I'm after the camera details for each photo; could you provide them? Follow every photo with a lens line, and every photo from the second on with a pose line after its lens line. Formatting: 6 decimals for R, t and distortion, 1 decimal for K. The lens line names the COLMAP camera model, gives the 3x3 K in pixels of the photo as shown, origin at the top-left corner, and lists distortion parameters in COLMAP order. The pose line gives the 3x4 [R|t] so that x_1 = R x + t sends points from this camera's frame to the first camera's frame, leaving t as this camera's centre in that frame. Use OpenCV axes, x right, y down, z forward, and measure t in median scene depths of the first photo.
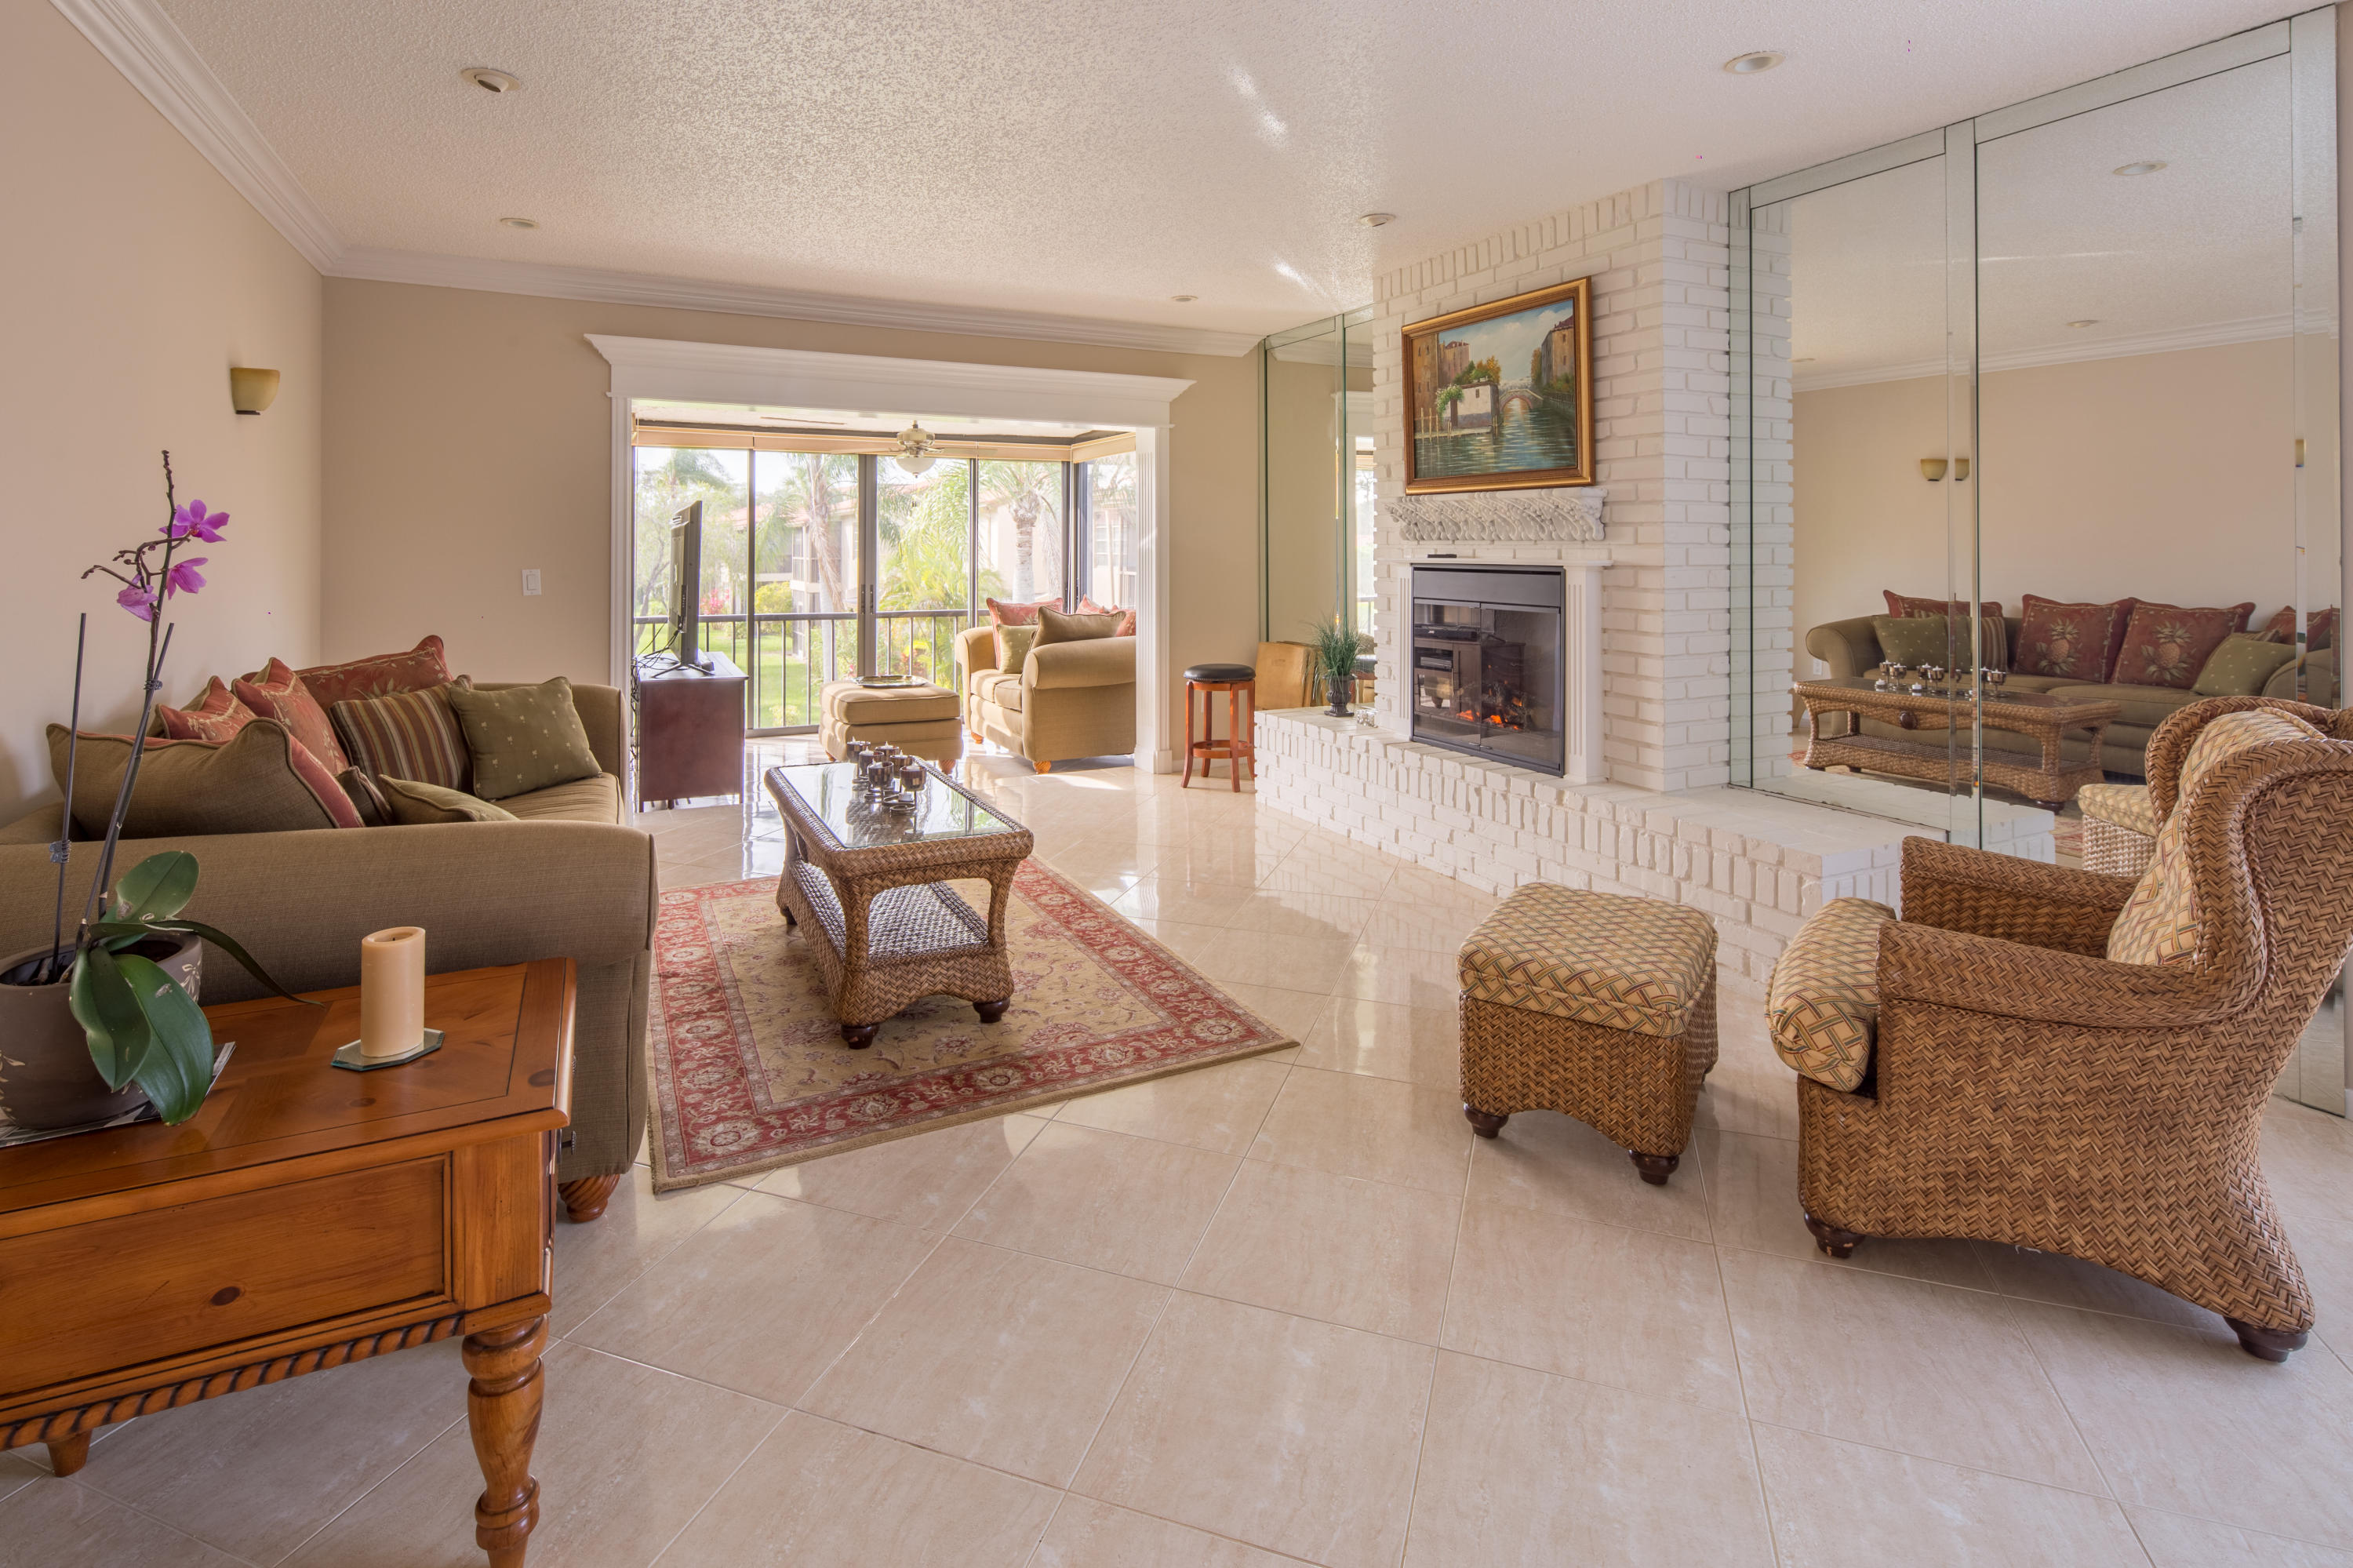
lens RADIAL K [[1137.5, 0, 1176.5], [0, 1137.5, 784.0], [0, 0, 1]] dist [-0.000294, -0.000104]
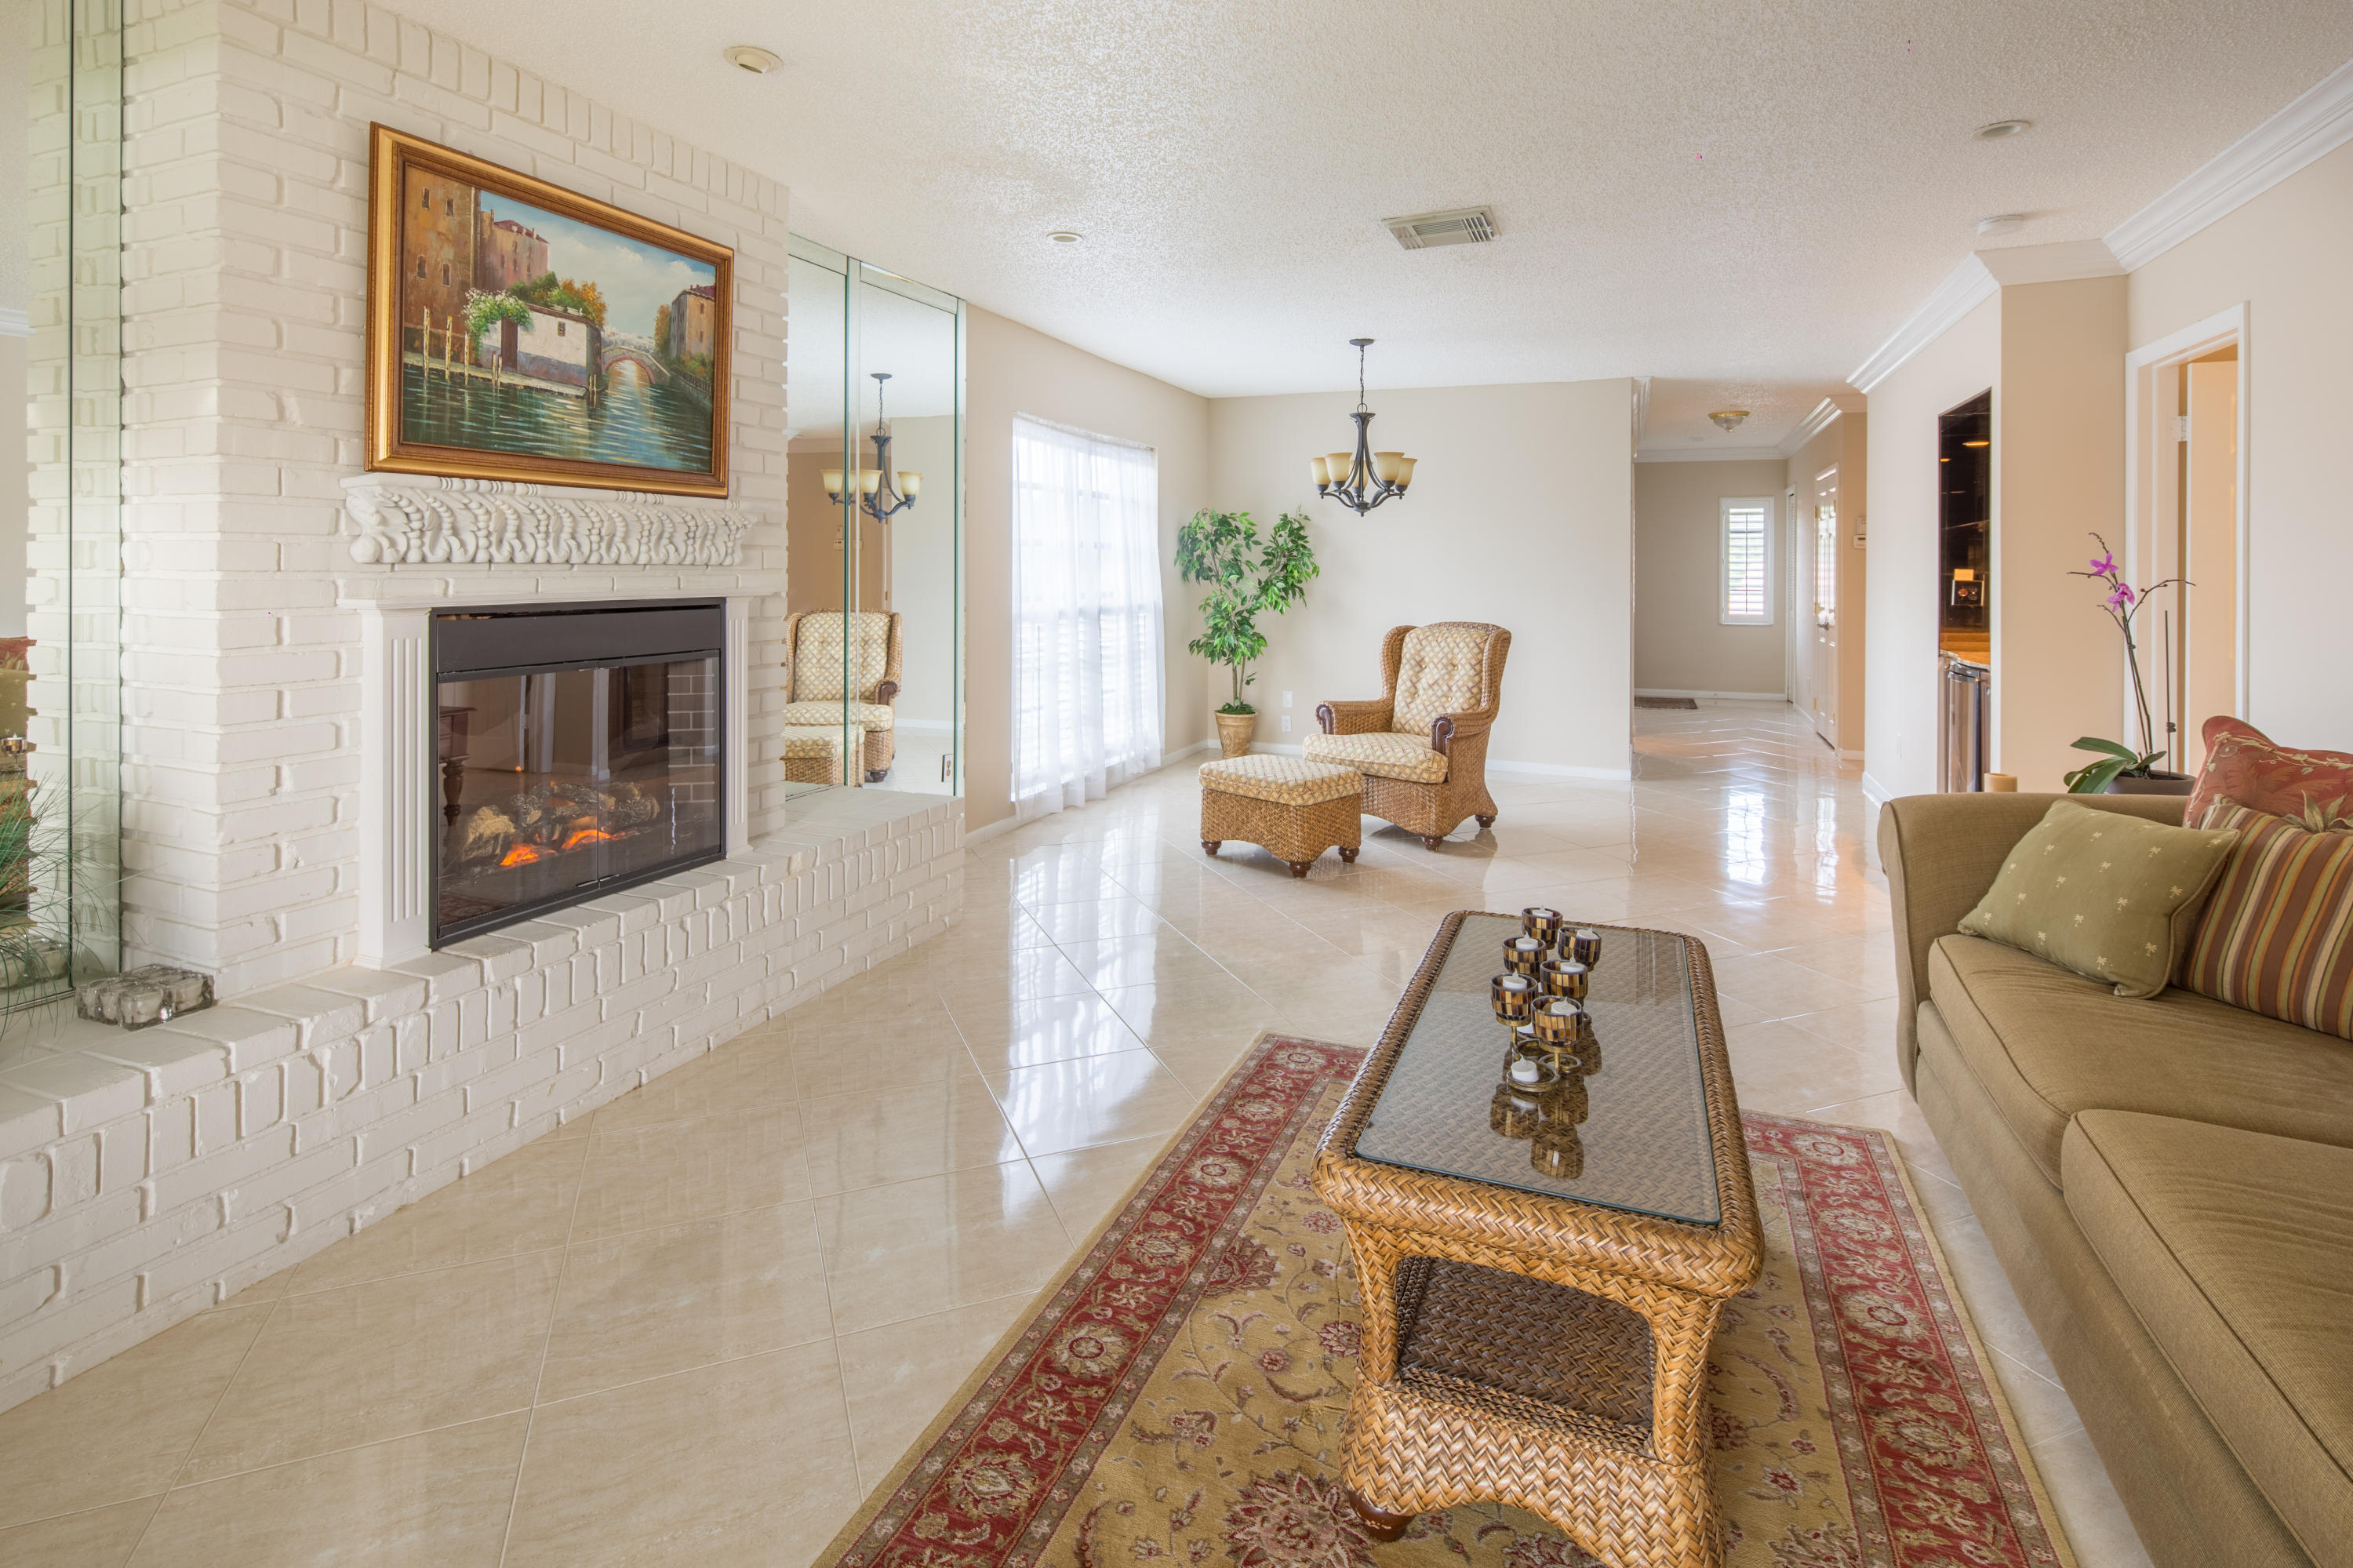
lens RADIAL K [[1137.5, 0, 1176.5], [0, 1137.5, 784.0], [0, 0, 1]] dist [-0.000294, -0.000104]
pose [[-0.656798, -0.131411, 0.742528, -0.460132], [0.164058, 0.936208, 0.310804, -0.252071], [-0.736004, 0.325953, -0.593341, 1.222109]]
